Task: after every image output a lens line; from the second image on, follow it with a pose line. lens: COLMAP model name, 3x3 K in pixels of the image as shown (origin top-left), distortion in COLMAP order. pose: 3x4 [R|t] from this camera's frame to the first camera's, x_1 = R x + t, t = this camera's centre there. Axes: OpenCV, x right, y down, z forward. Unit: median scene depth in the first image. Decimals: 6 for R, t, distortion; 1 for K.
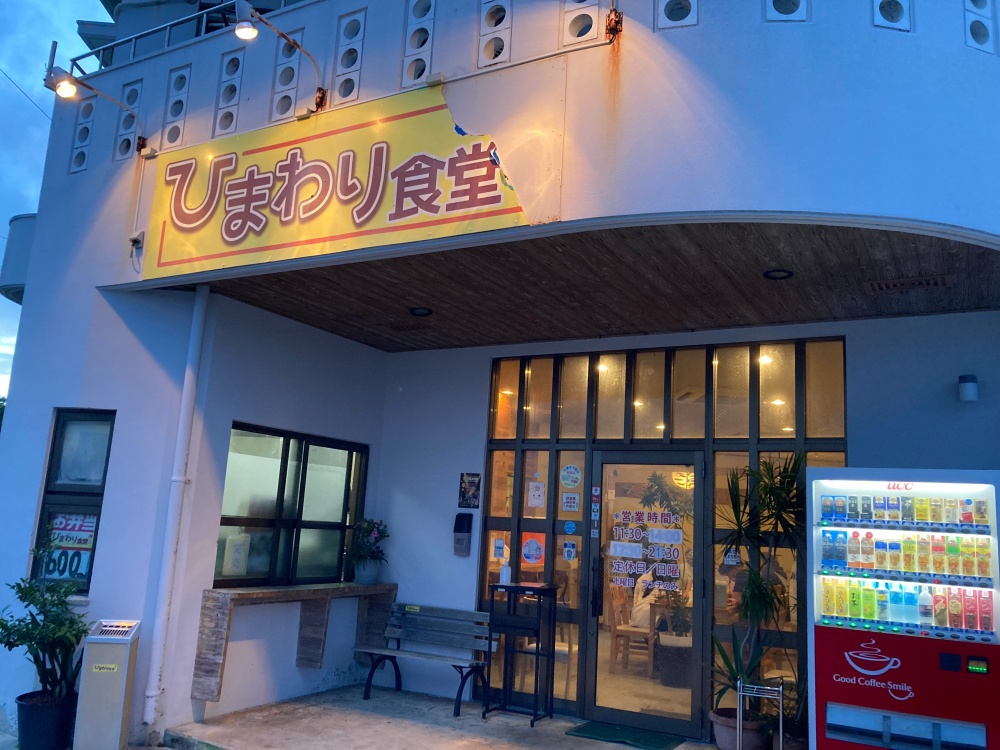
lens RADIAL K [[828.2, 0, 515.9], [0, 828.2, 379.0], [0, 0, 1]] dist [0.007511, 0.004554]
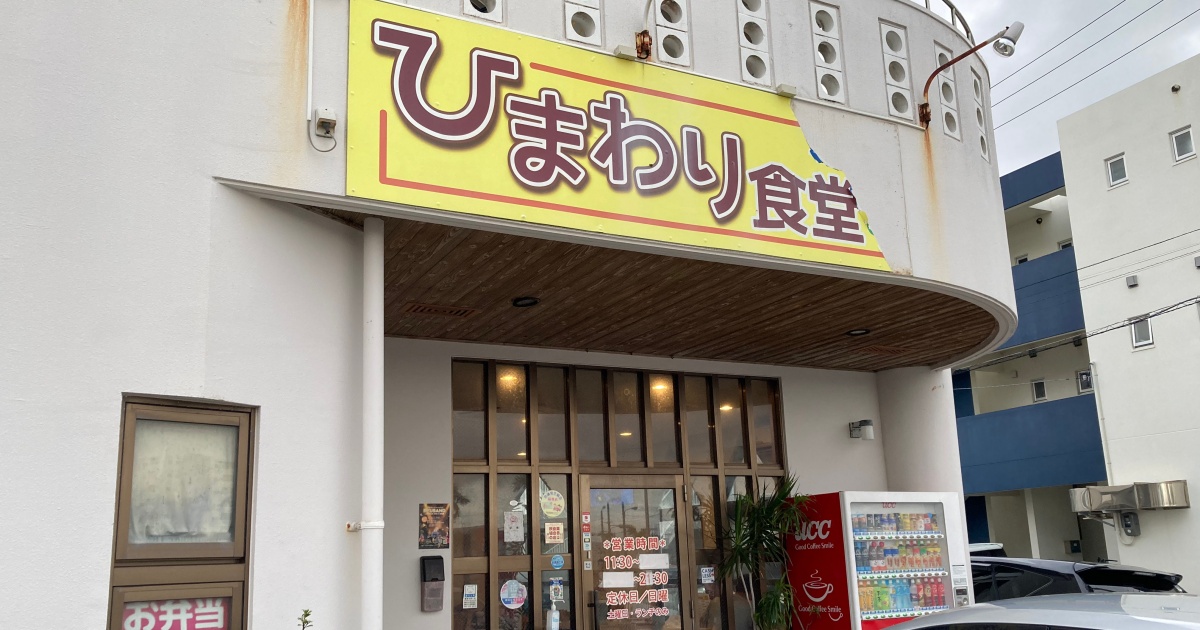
lens RADIAL K [[1016.3, 0, 602.5], [0, 1016.3, 365.6], [0, 0, 1]] dist [0.075982, -0.005522]
pose [[0.531902, 0.088286, 0.842191, -1.077865], [-0.079317, 0.995372, -0.054250, 0.033024], [-0.843083, -0.037944, 0.536443, 0.487308]]
